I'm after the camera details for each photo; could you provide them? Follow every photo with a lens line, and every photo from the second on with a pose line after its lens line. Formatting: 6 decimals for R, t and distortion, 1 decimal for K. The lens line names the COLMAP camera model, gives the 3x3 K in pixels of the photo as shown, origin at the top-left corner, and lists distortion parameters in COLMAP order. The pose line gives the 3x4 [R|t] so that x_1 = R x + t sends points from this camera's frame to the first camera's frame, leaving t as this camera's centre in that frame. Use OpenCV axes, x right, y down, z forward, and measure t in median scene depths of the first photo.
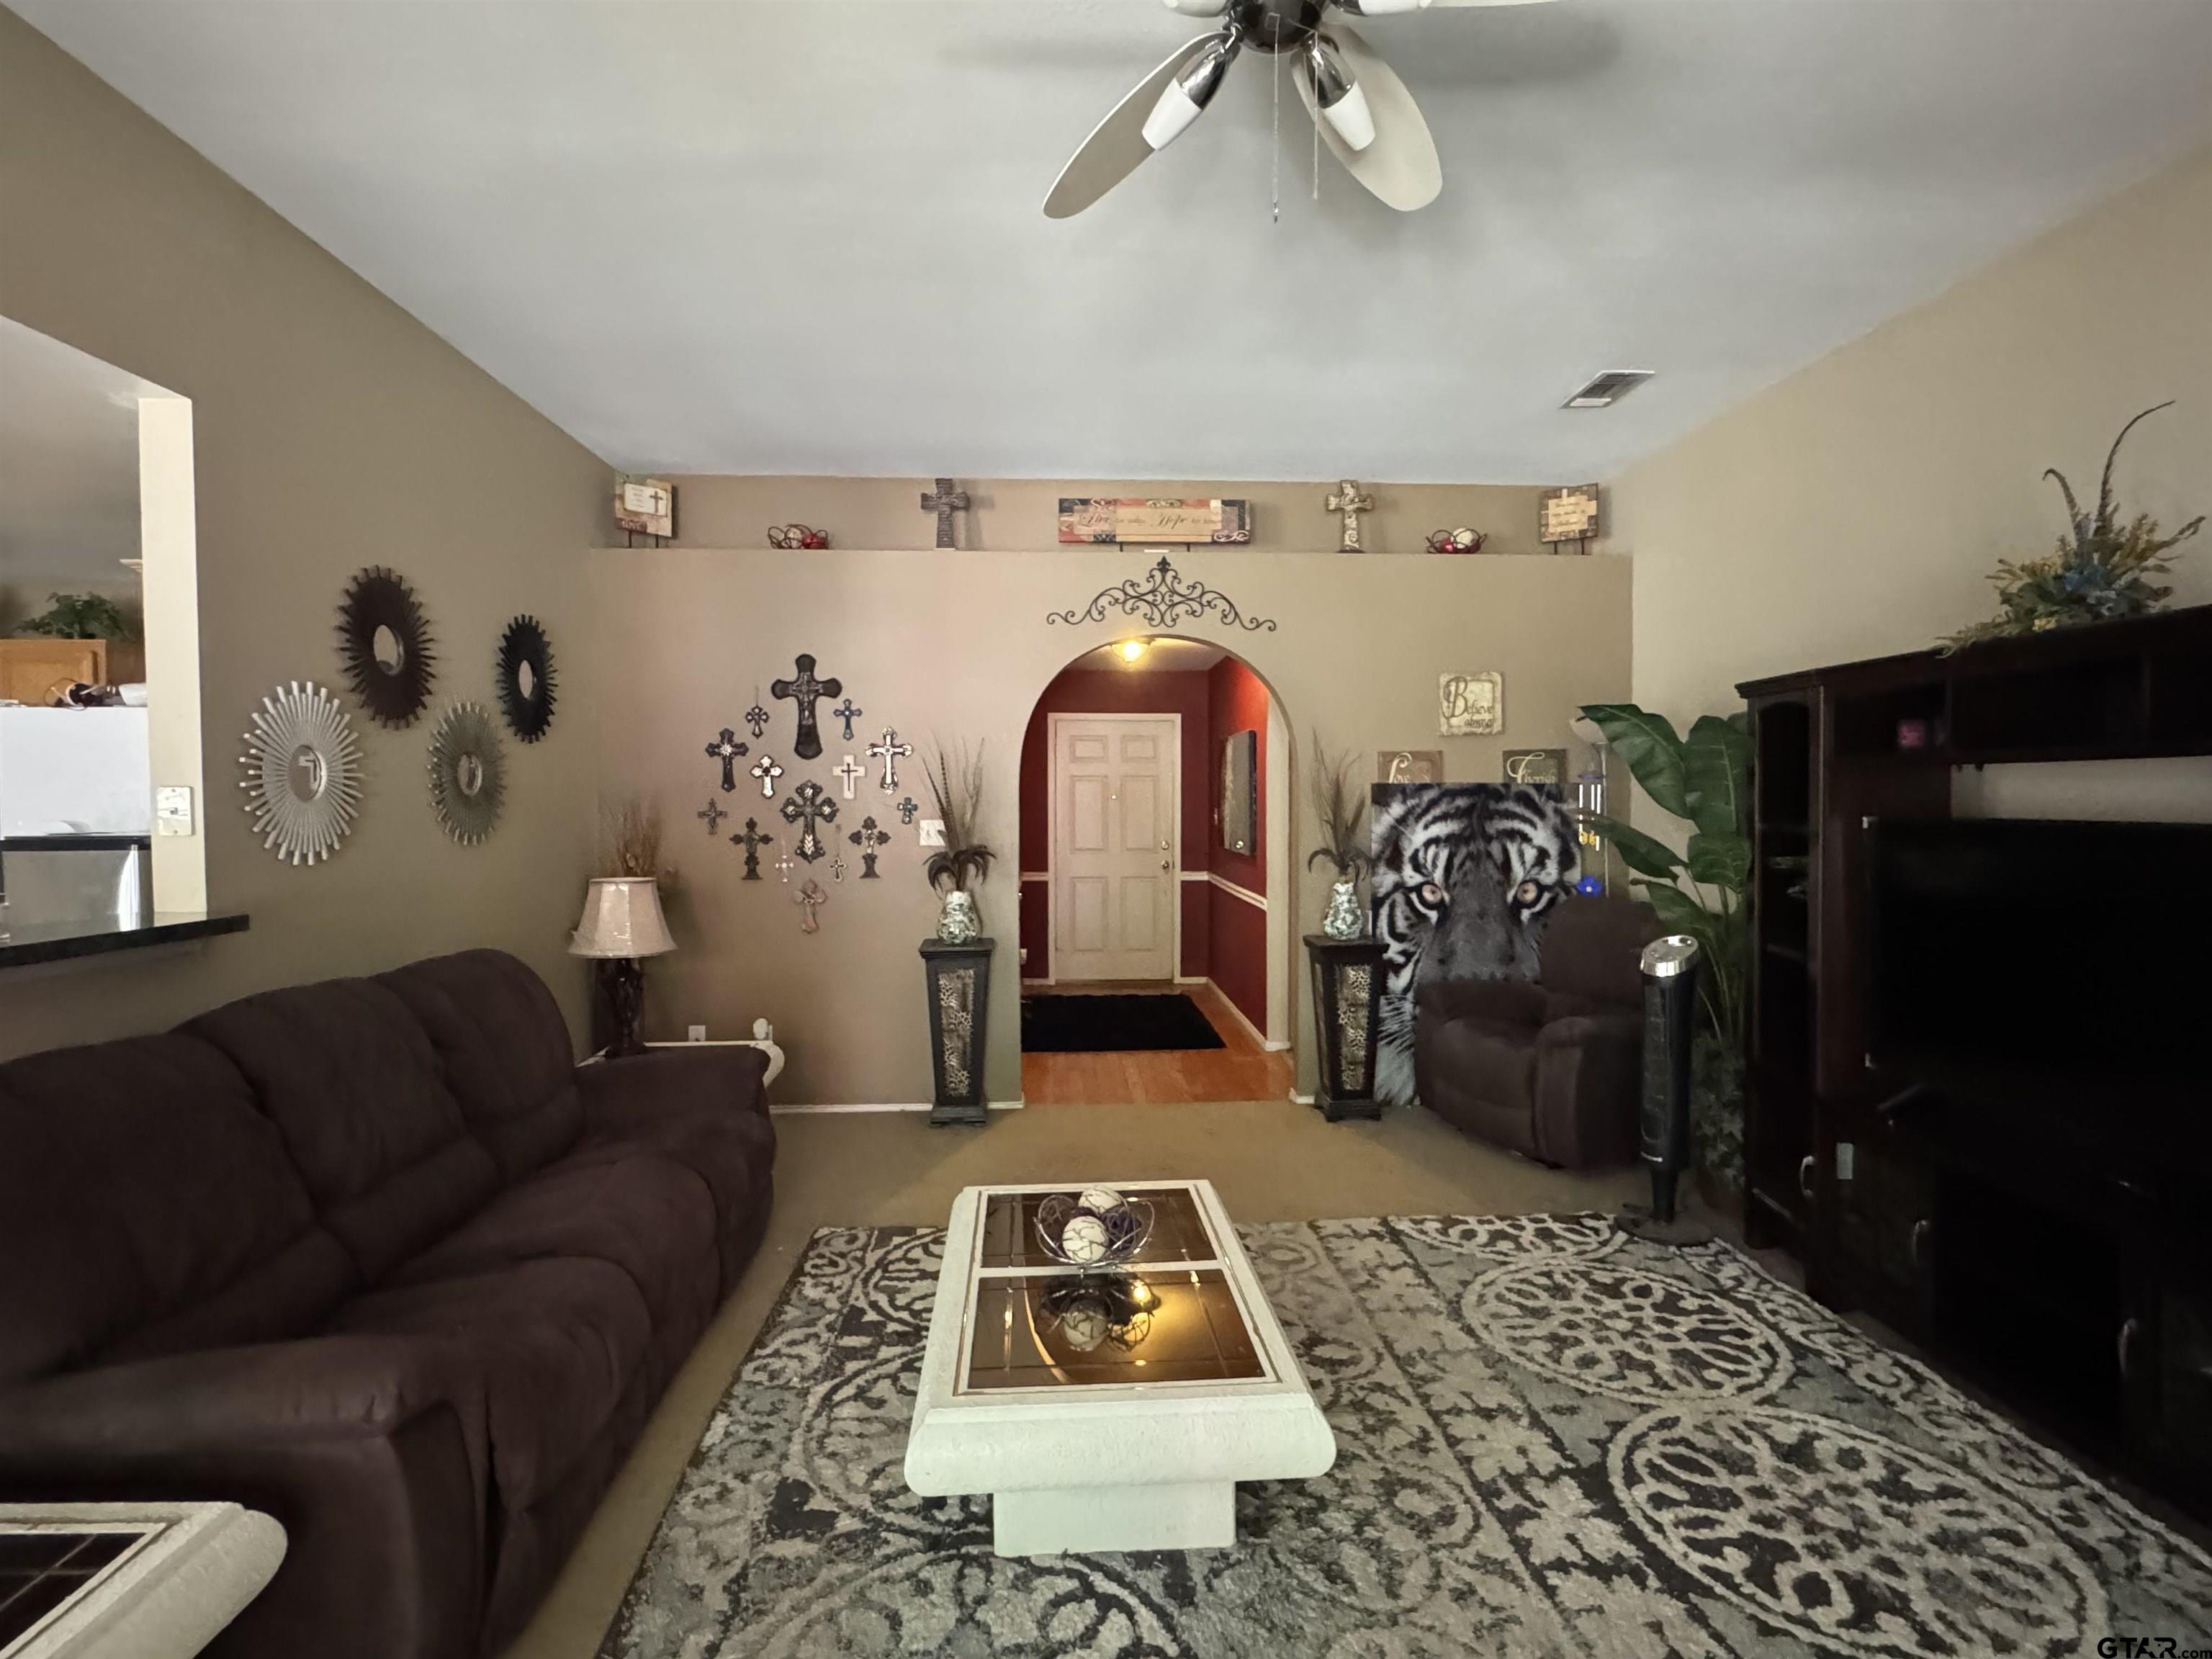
lens RADIAL K [[1110.2, 0, 1106.0], [0, 1110.2, 829.5], [0, 0, 1]] dist [0.002941, -0.001836]
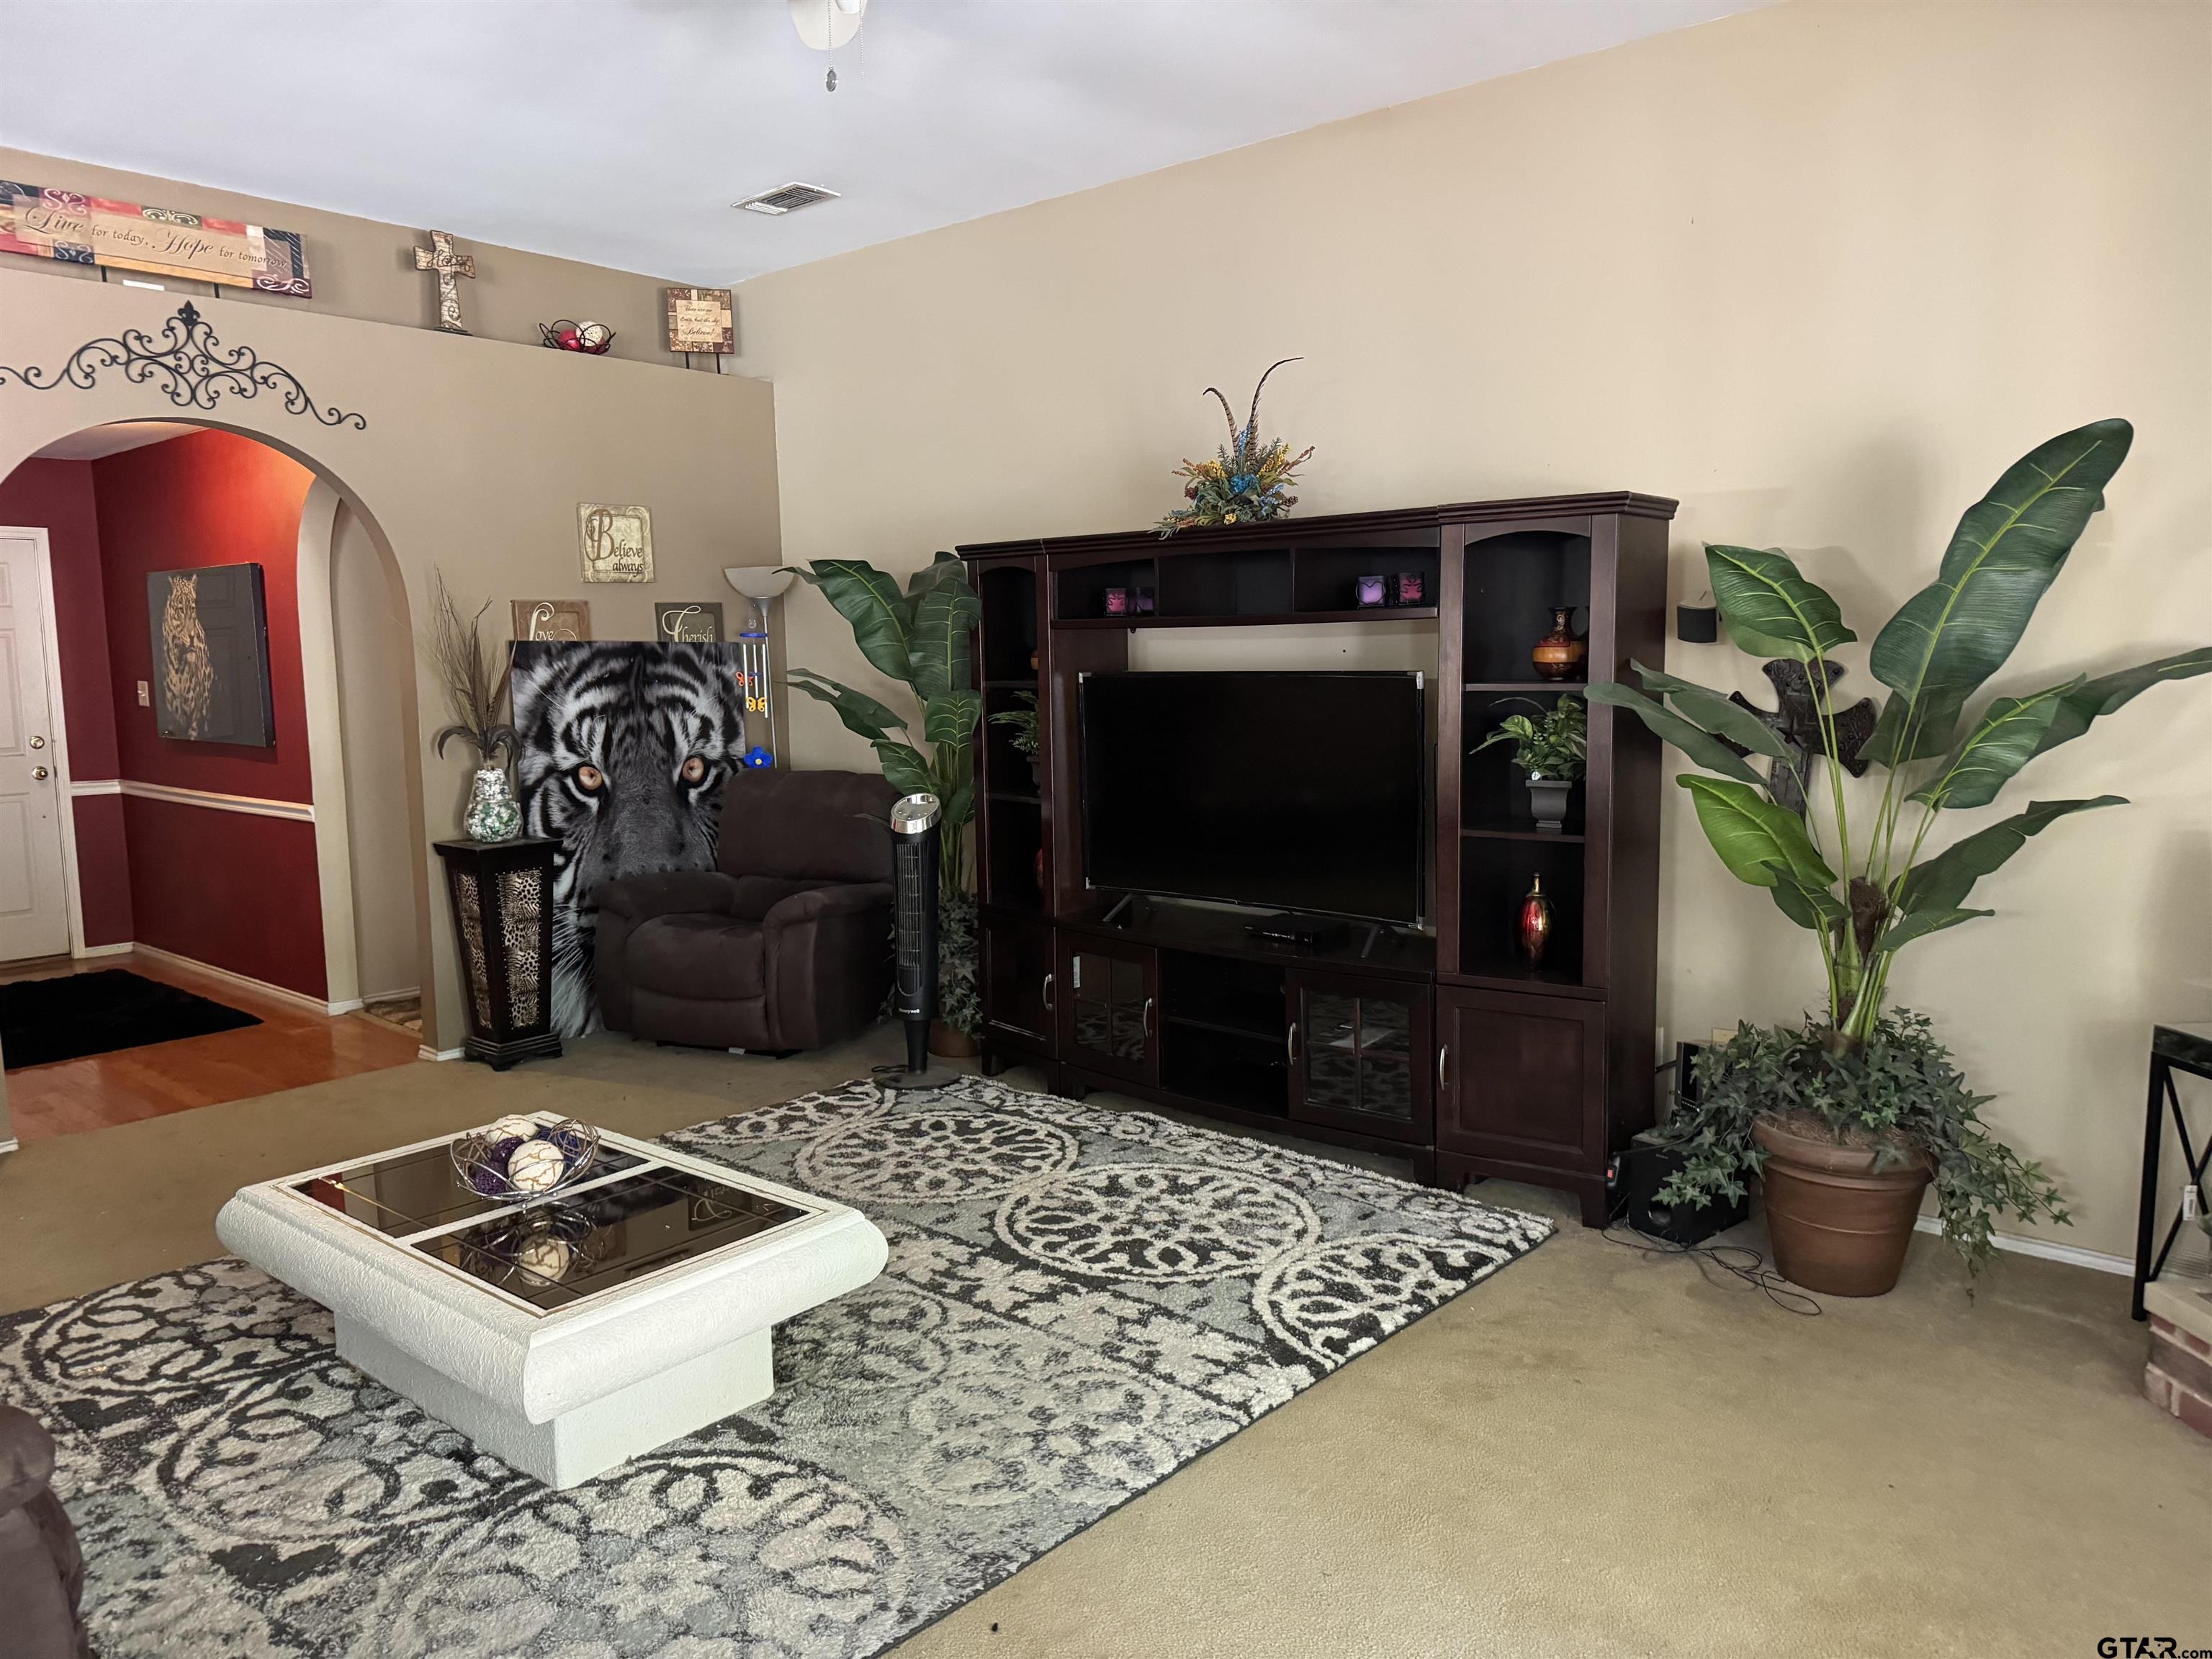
lens RADIAL K [[1552.3, 0, 1114.2], [0, 1552.3, 846.4], [0, 0, 1]] dist [0.126683, -0.168978]
pose [[0.690659, -0.095075, 0.716904, -0.398715], [0.032221, 0.994381, 0.100833, 0.005731], [-0.722462, -0.046542, 0.689842, -0.121213]]
